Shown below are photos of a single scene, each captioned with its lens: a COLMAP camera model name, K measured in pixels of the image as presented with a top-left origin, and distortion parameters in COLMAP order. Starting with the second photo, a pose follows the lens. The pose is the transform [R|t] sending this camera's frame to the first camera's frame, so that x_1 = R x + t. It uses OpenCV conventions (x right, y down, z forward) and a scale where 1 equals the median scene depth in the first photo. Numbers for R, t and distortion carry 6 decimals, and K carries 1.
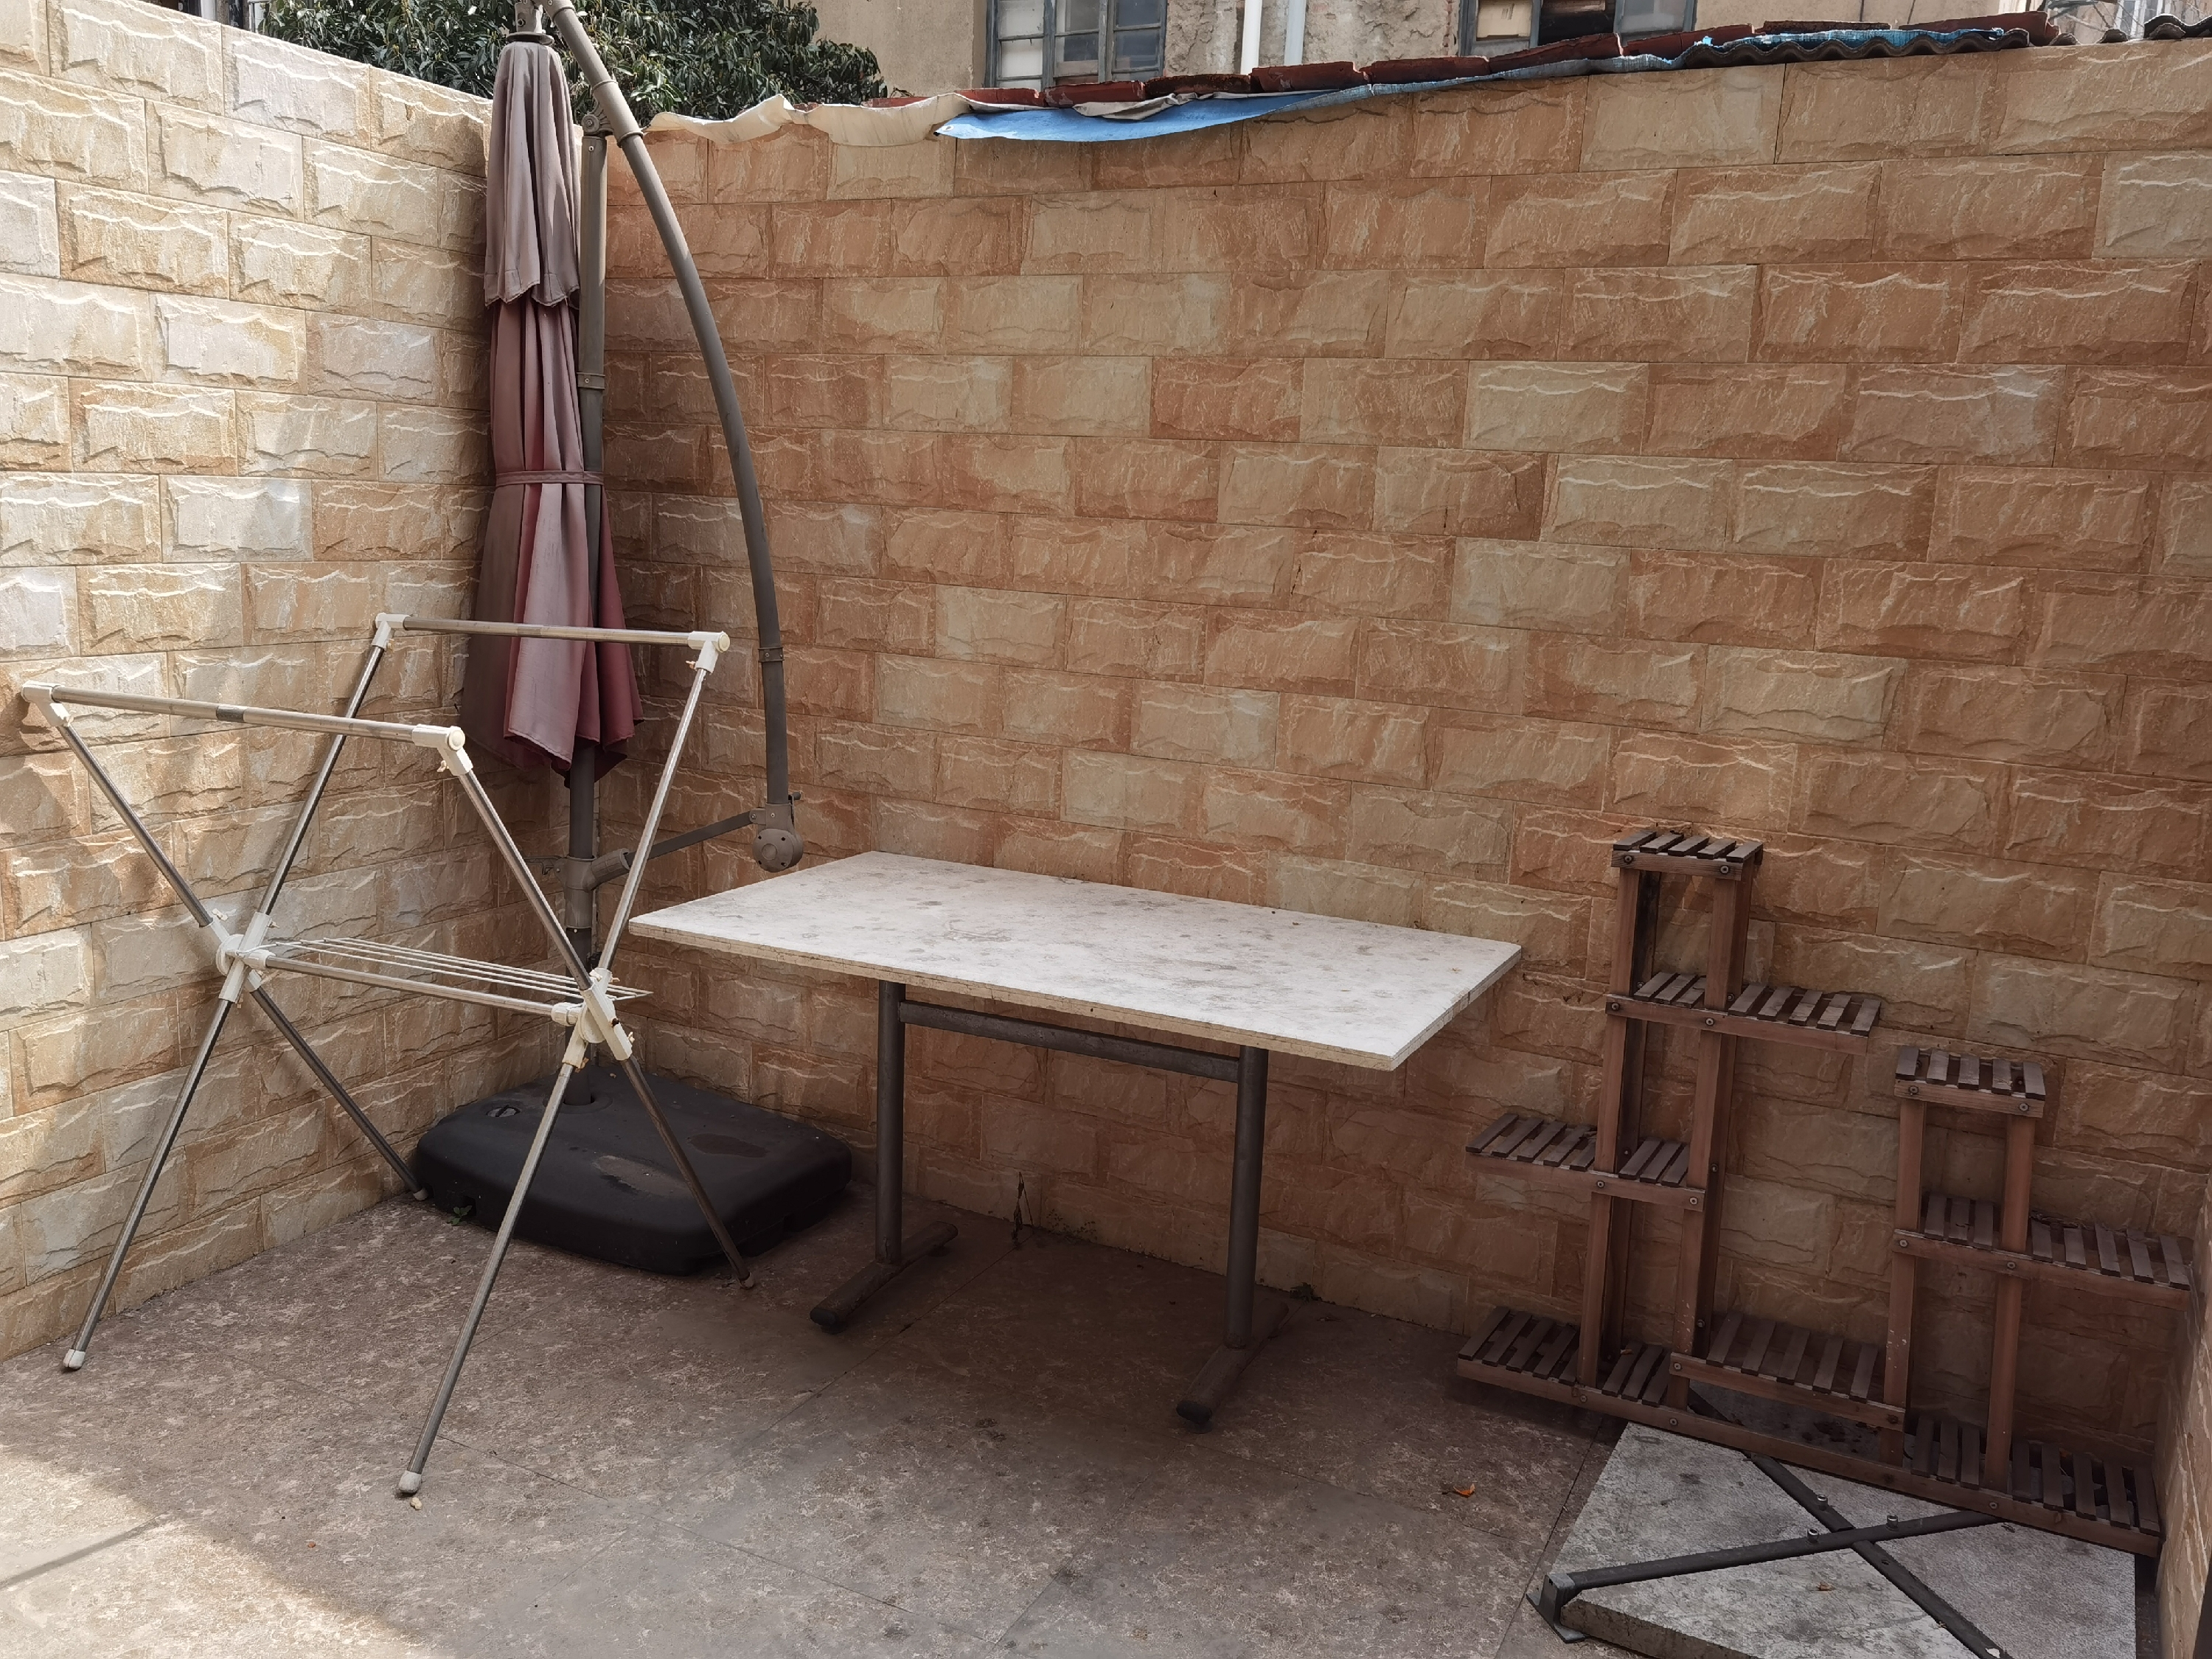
lens RADIAL K [[1769.6, 0, 1112.5], [0, 1769.6, 818.1], [0, 0, 1]] dist [0.026817, -0.028491]
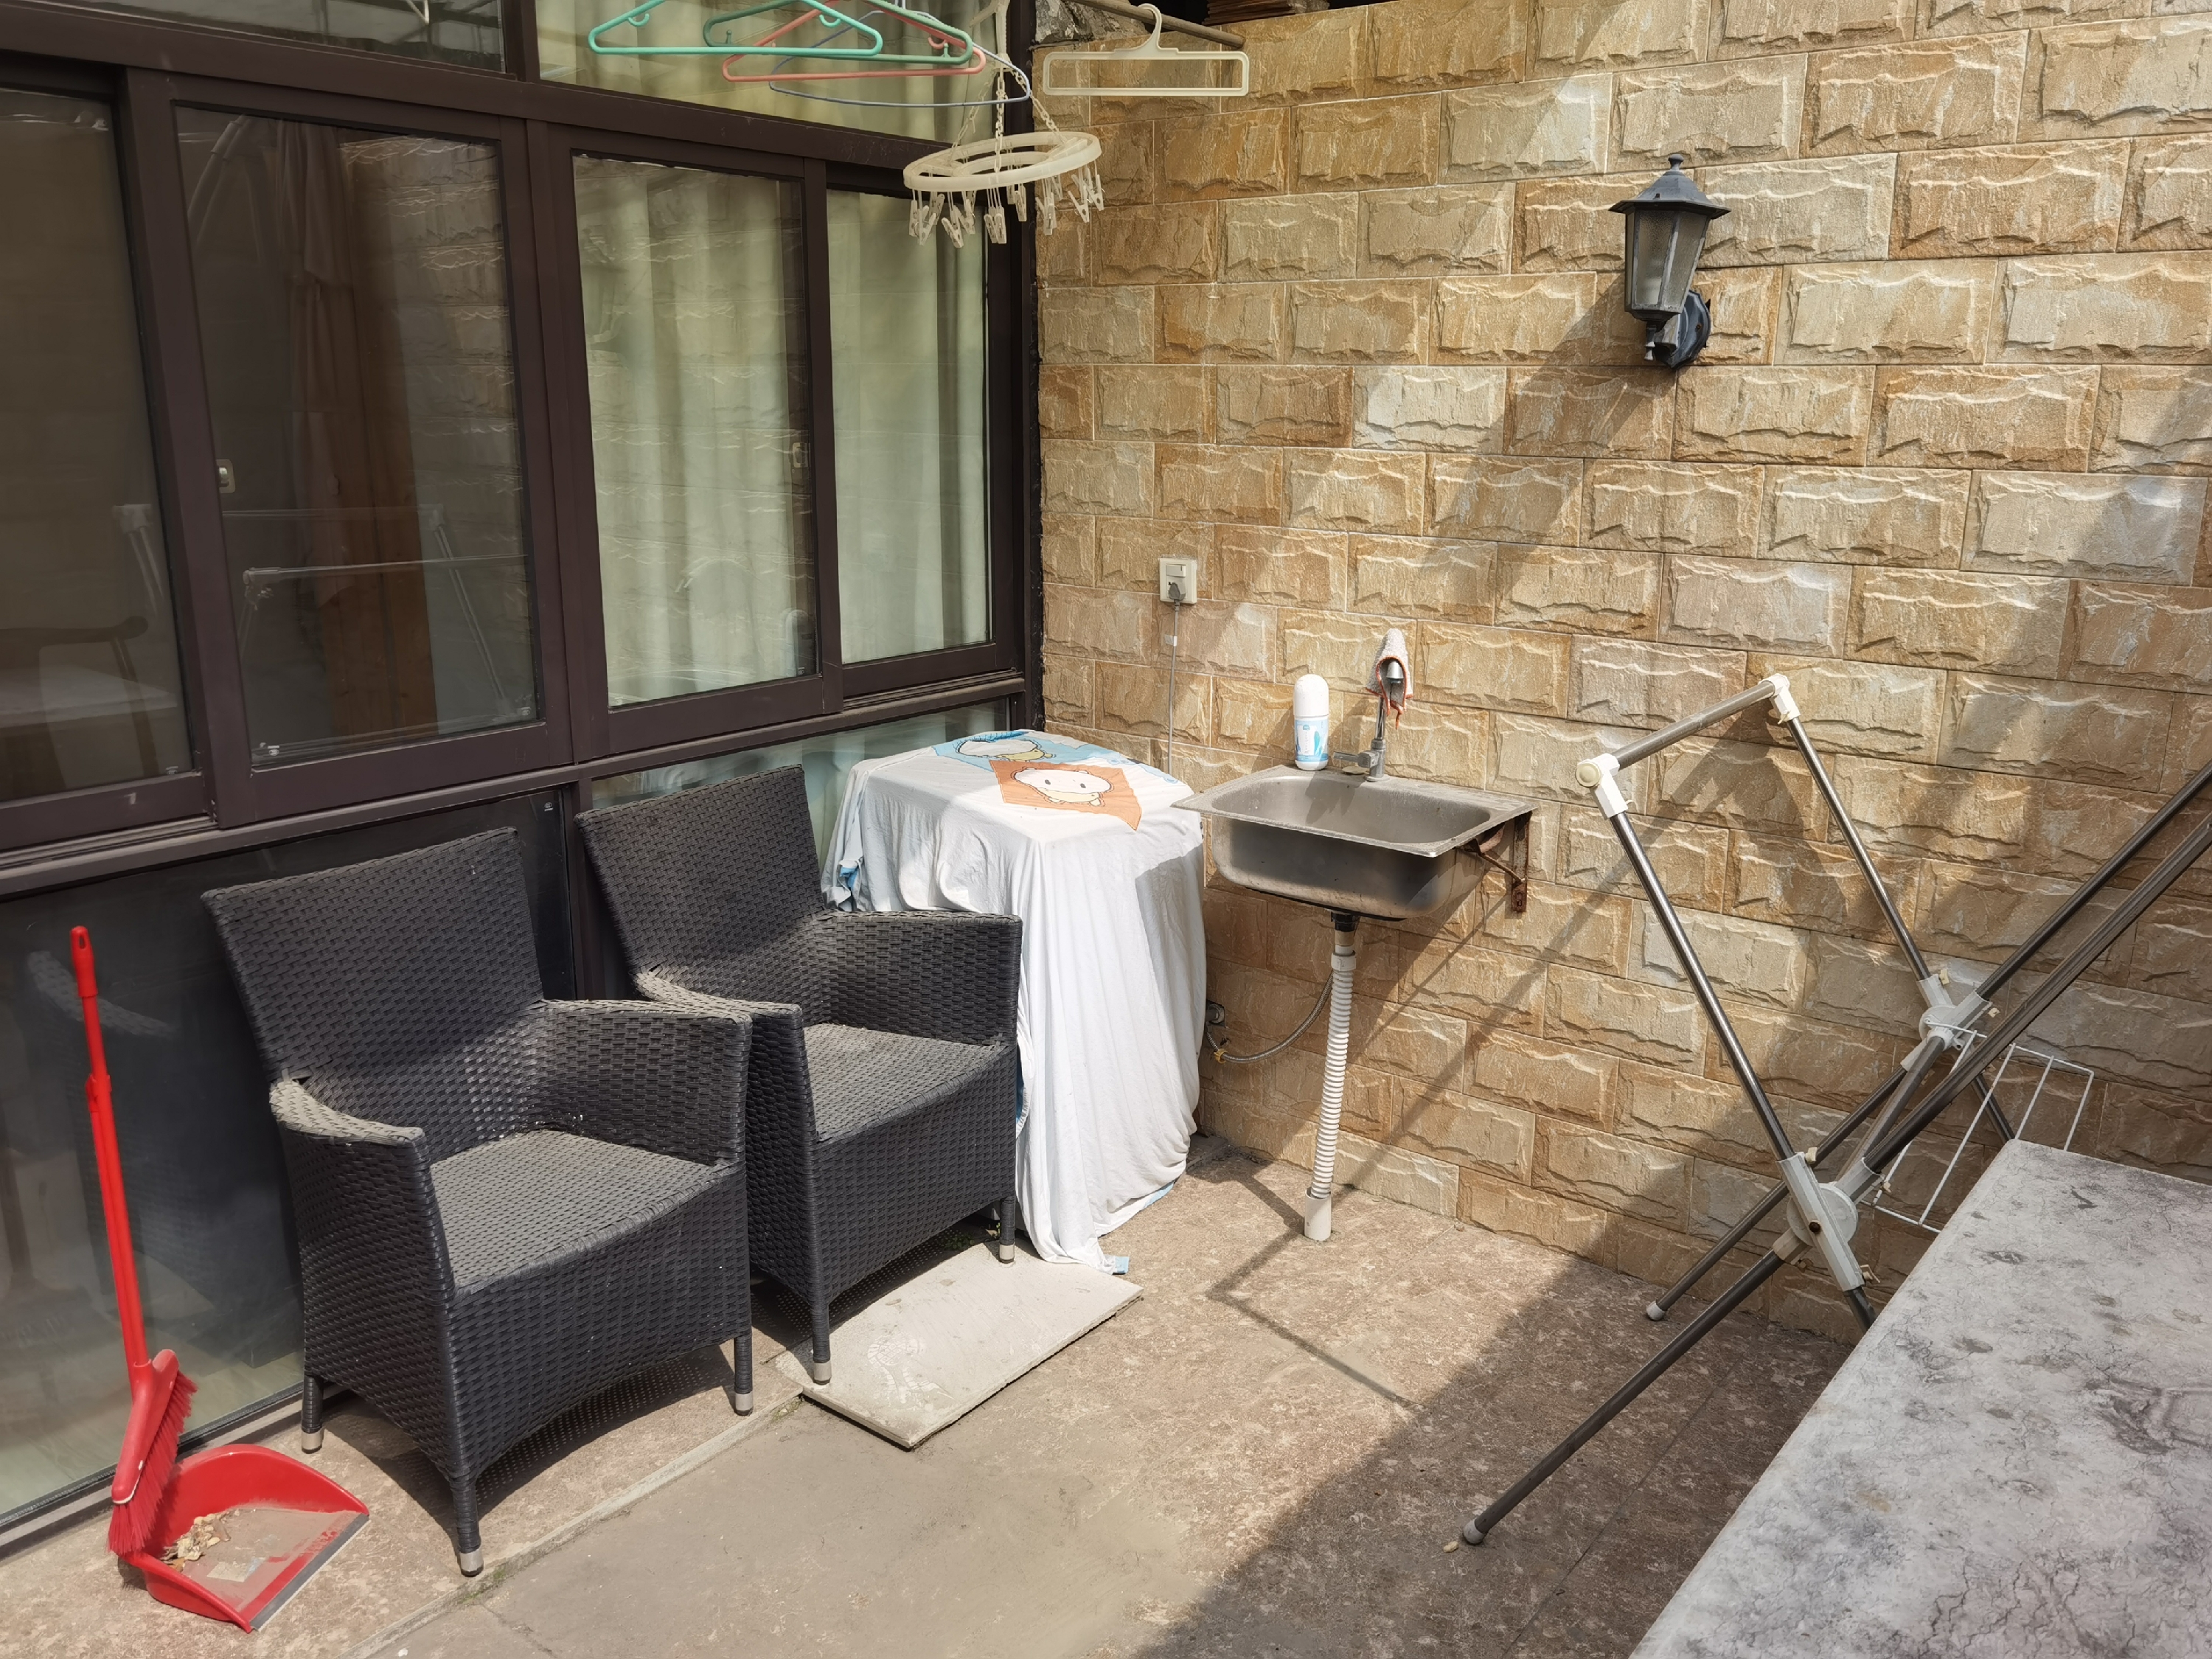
lens RADIAL K [[1769.6, 0, 1115.5], [0, 1769.6, 827.1], [0, 0, 1]] dist [0.026817, -0.028491]
pose [[-0.192309, 0.198152, -0.961121, 0.427007], [-0.194736, 0.952219, 0.235282, -0.151527], [0.961819, 0.232411, -0.144533, 0.772479]]
